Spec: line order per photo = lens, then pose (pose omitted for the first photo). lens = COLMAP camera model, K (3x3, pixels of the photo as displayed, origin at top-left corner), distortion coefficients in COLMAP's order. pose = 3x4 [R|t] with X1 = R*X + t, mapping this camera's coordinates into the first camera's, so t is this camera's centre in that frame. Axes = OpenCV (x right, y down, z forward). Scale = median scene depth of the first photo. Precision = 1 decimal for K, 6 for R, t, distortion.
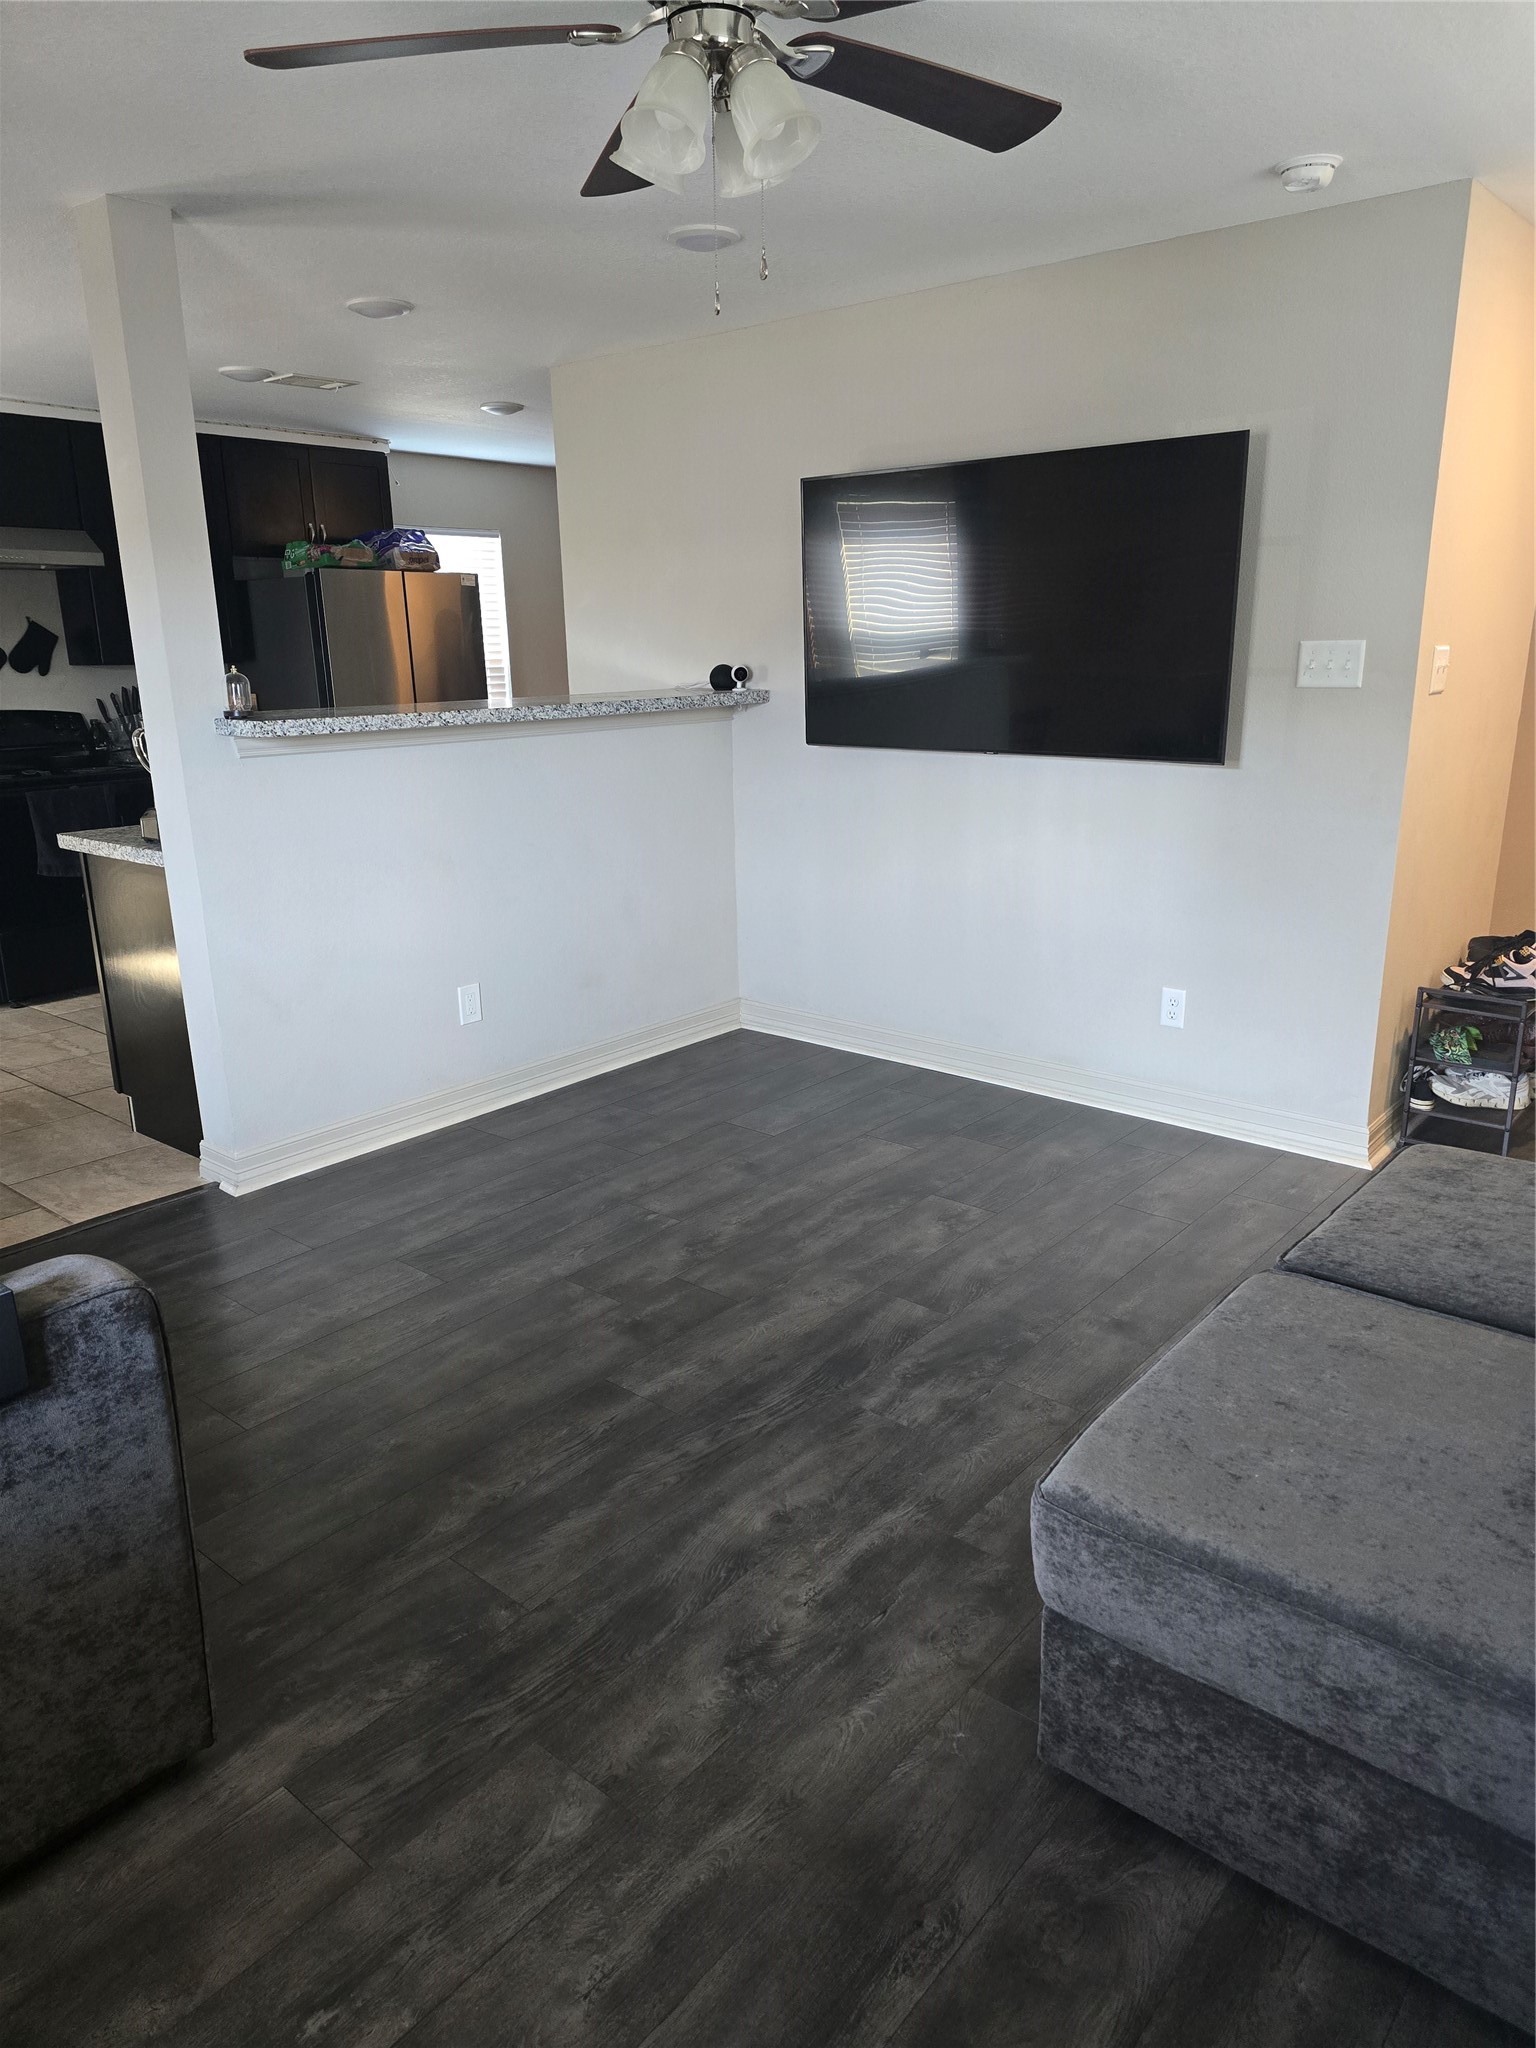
lens RADIAL K [[1355.6, 0, 768.0], [0, 1355.6, 1024.0], [0, 0, 1]] dist [0.001754, -0.002566]
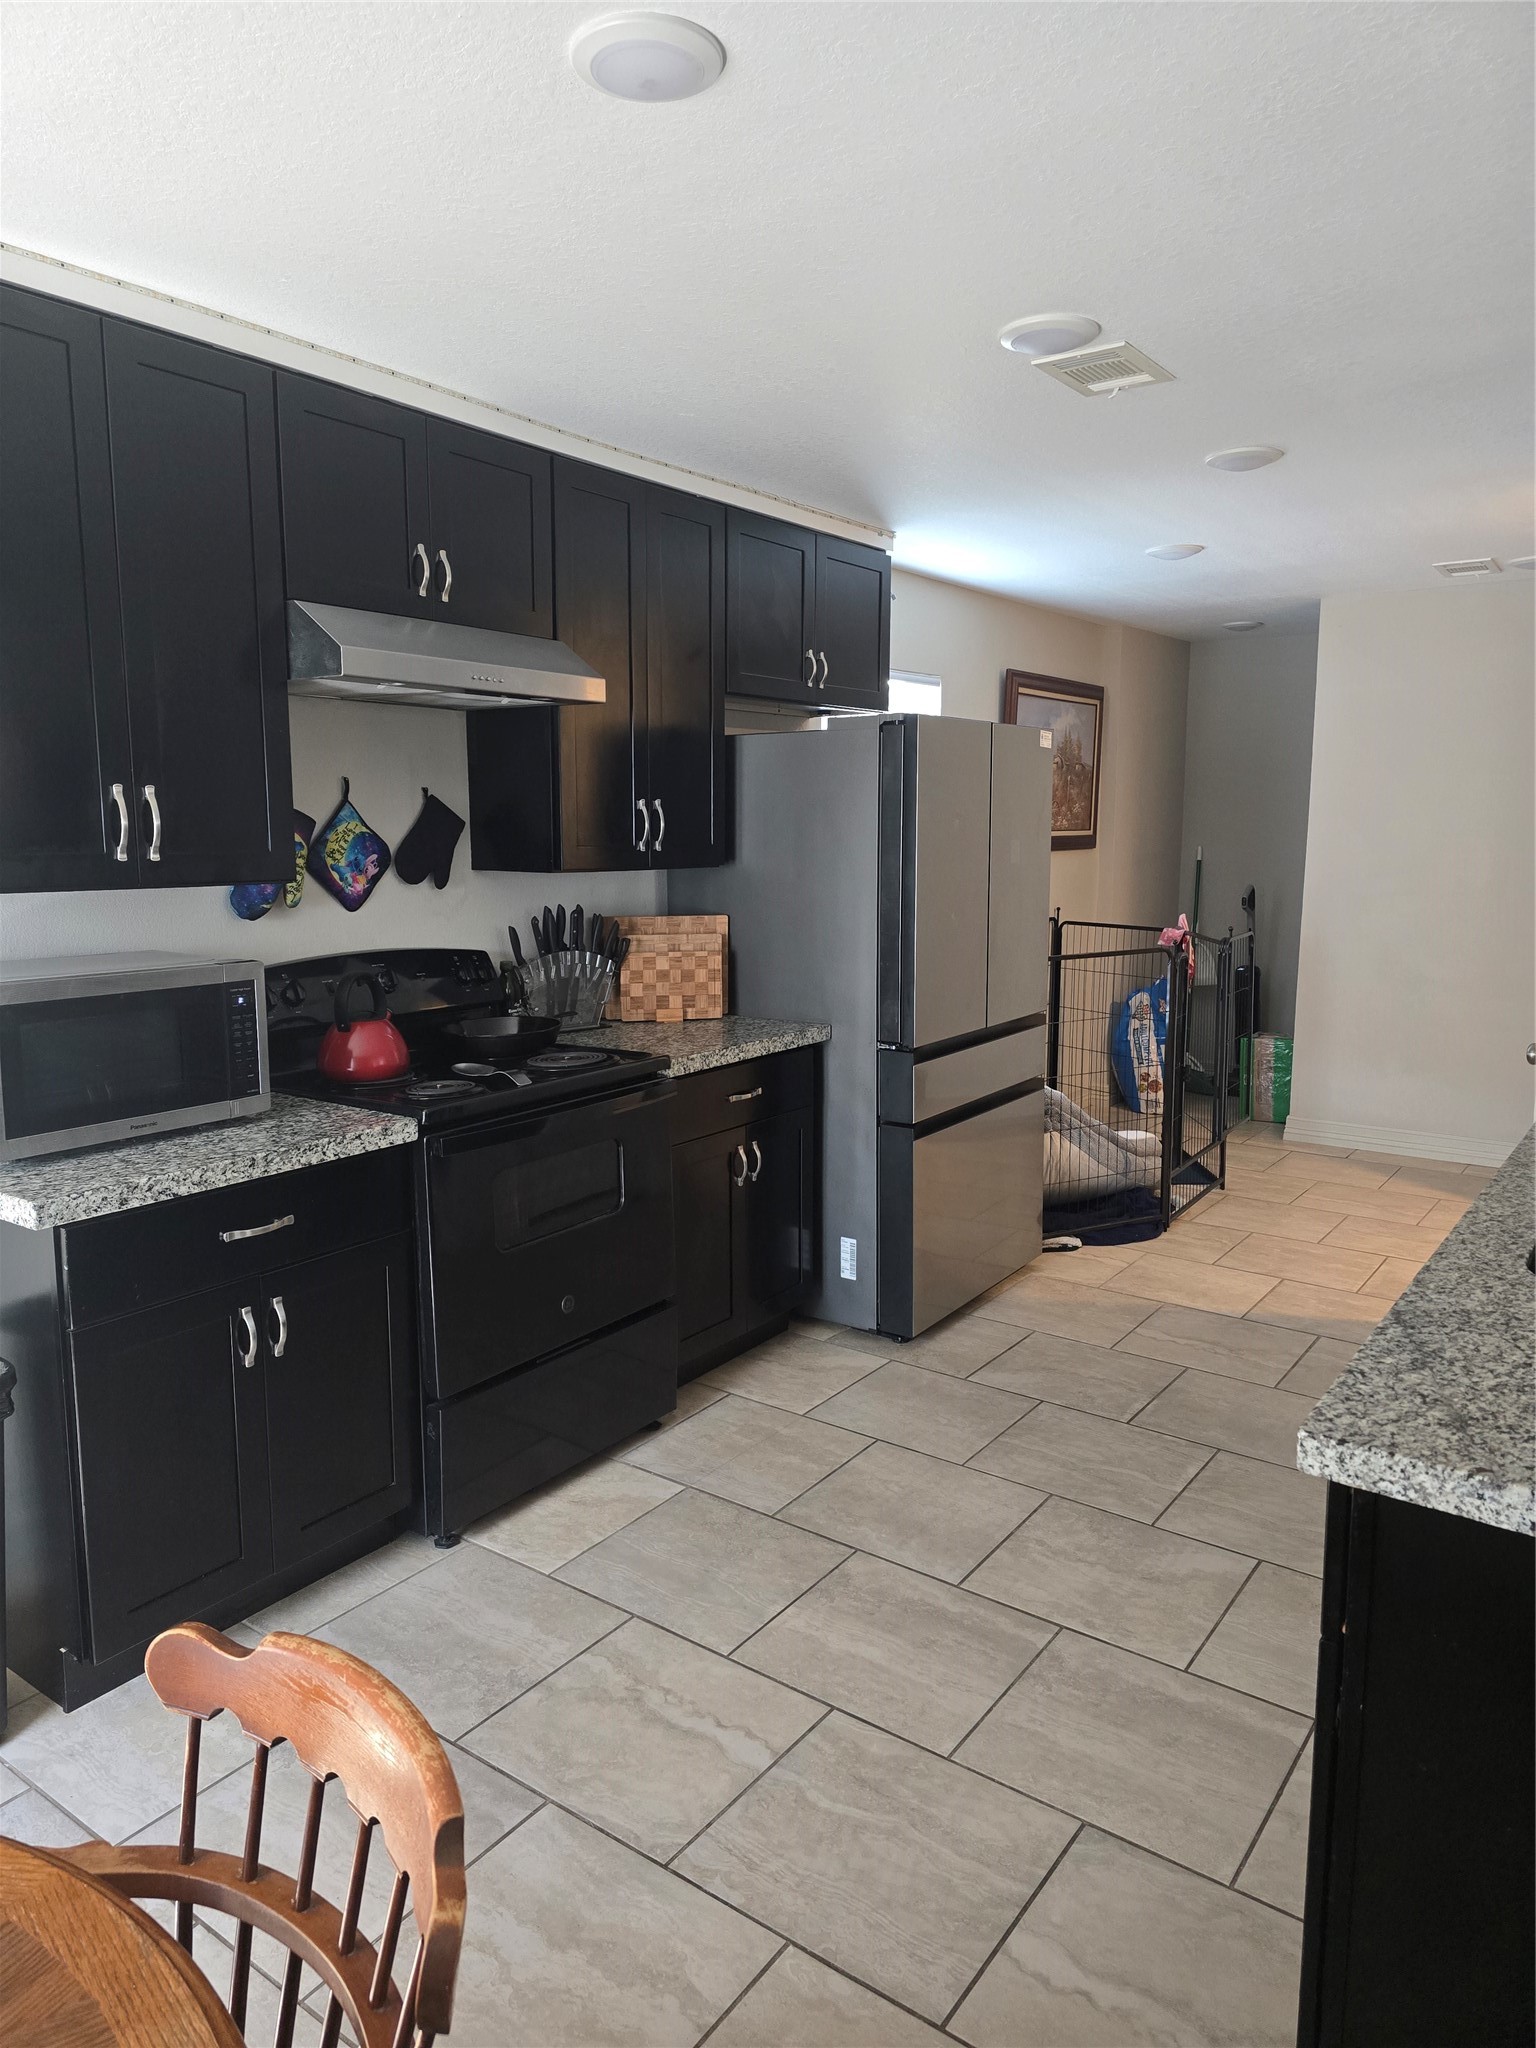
lens RADIAL K [[1365.1, 0, 766.0], [0, 1365.1, 991.2], [0, 0, 1]] dist [0.000496, -0.002194]
pose [[0.998158, -0.003572, 0.060570, -0.431715], [0.012667, 0.988536, -0.150455, -0.126368], [-0.059339, 0.150945, 0.986760, 0.433002]]
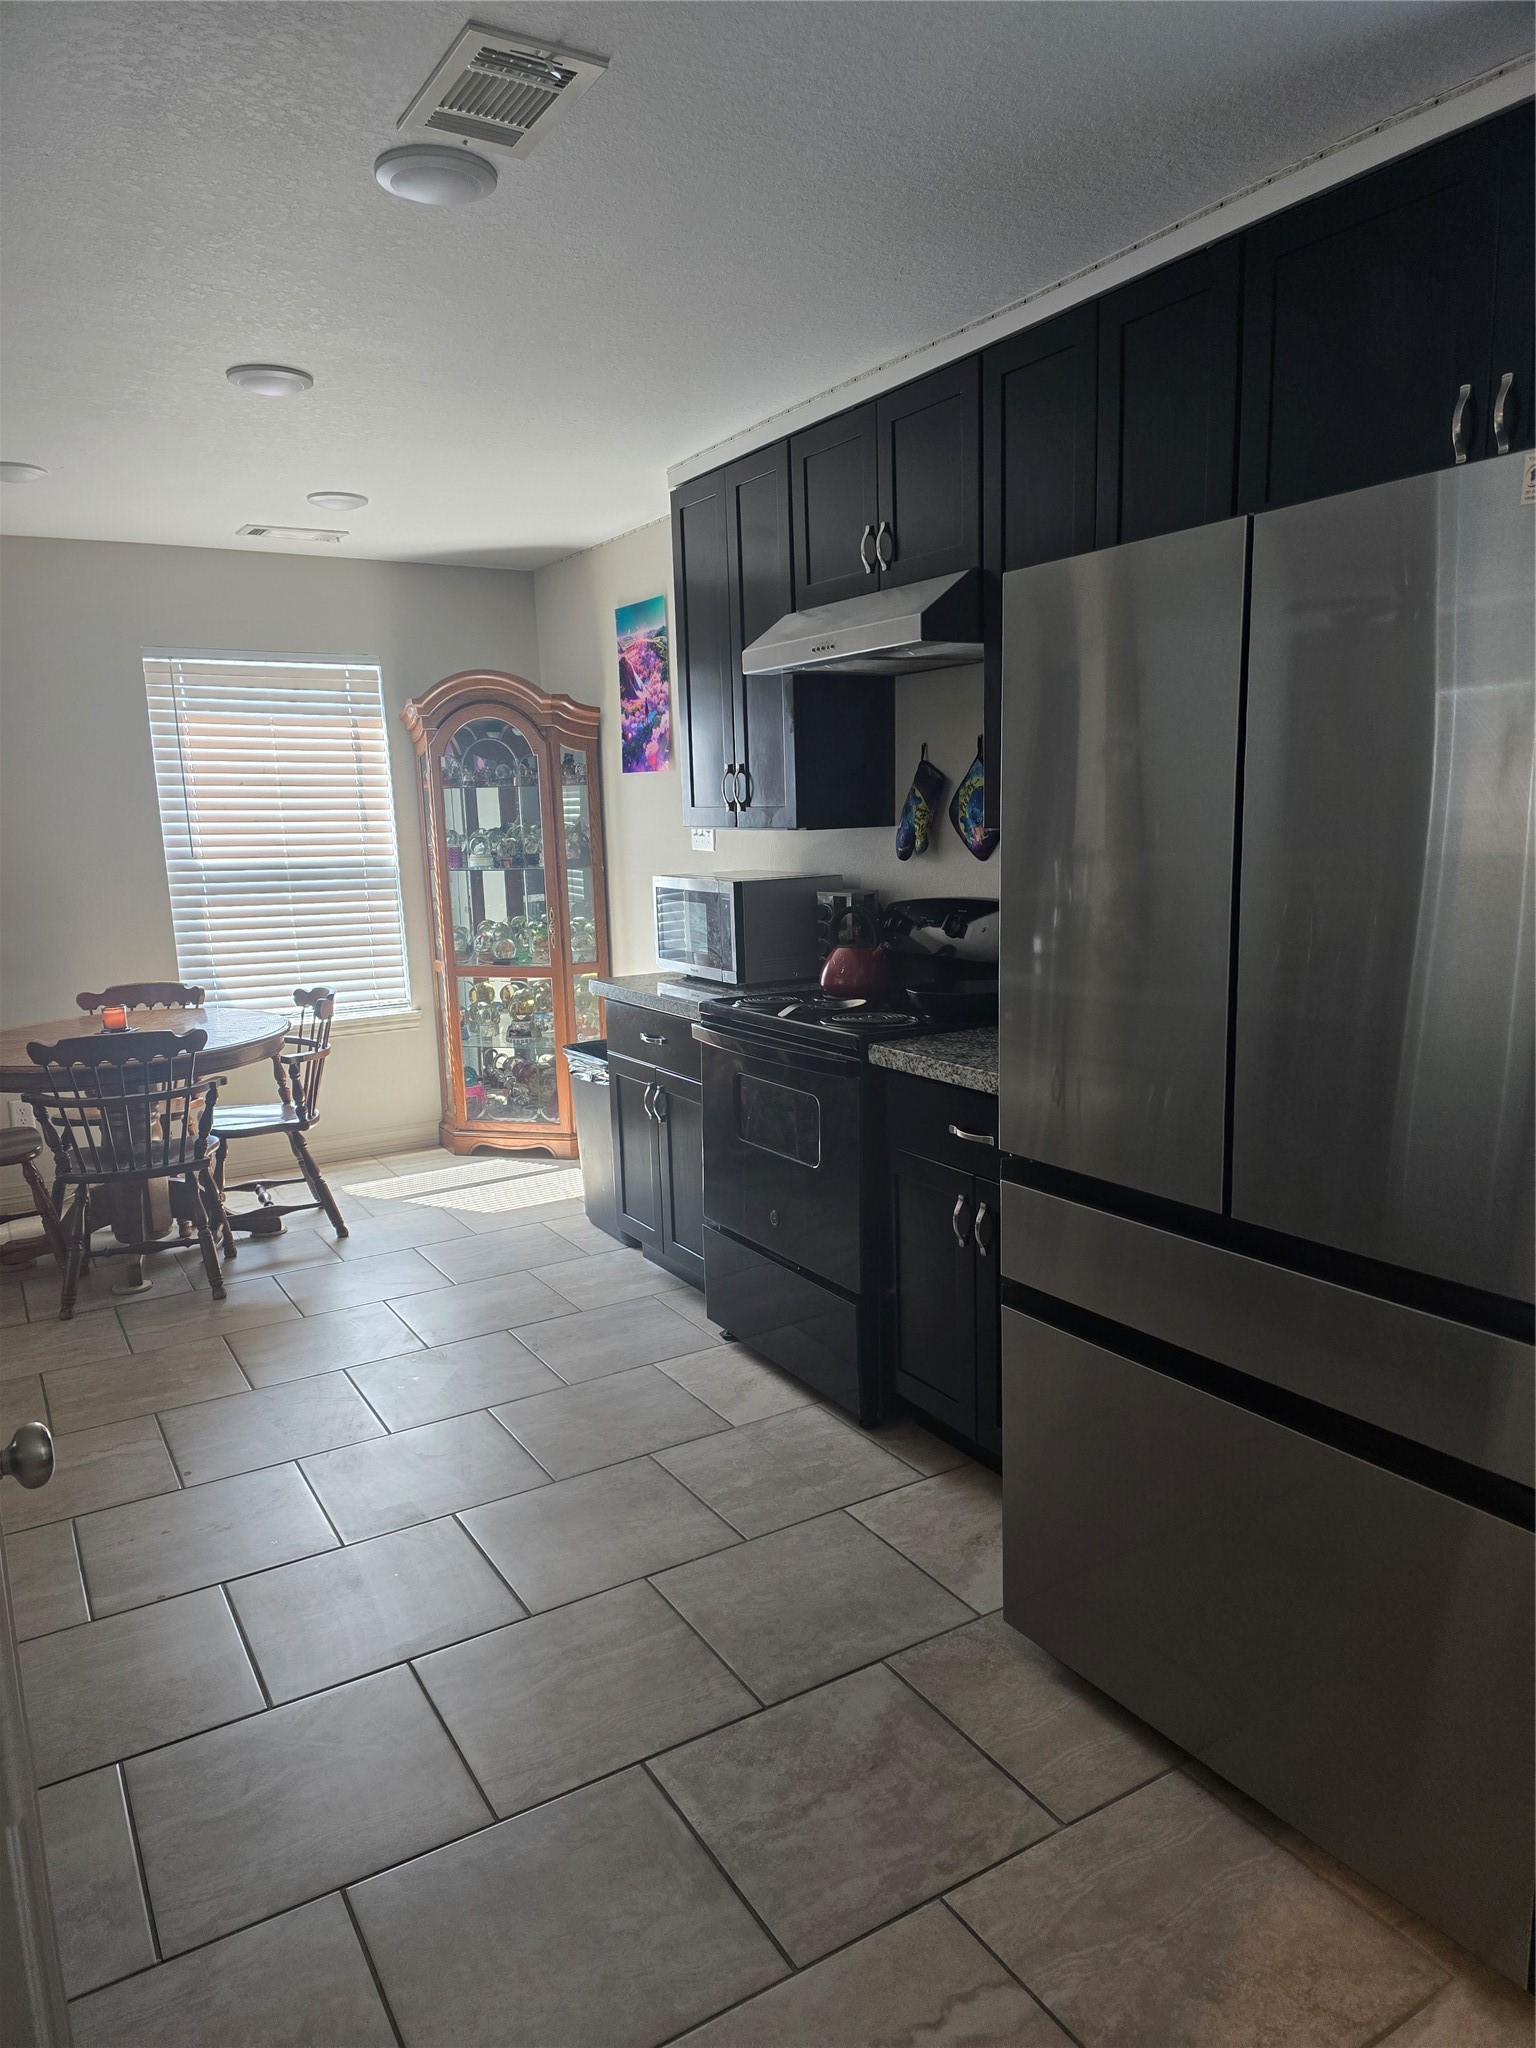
lens RADIAL K [[1355.6, 0, 768.0], [0, 1355.6, 1024.0], [0, 0, 1]] dist [0.001754, -0.002566]
pose [[-0.329744, 0.169640, -0.928704, 0.033152], [-0.230233, 0.939572, 0.253371, -0.305818], [0.915566, 0.297366, -0.270762, 1.082332]]
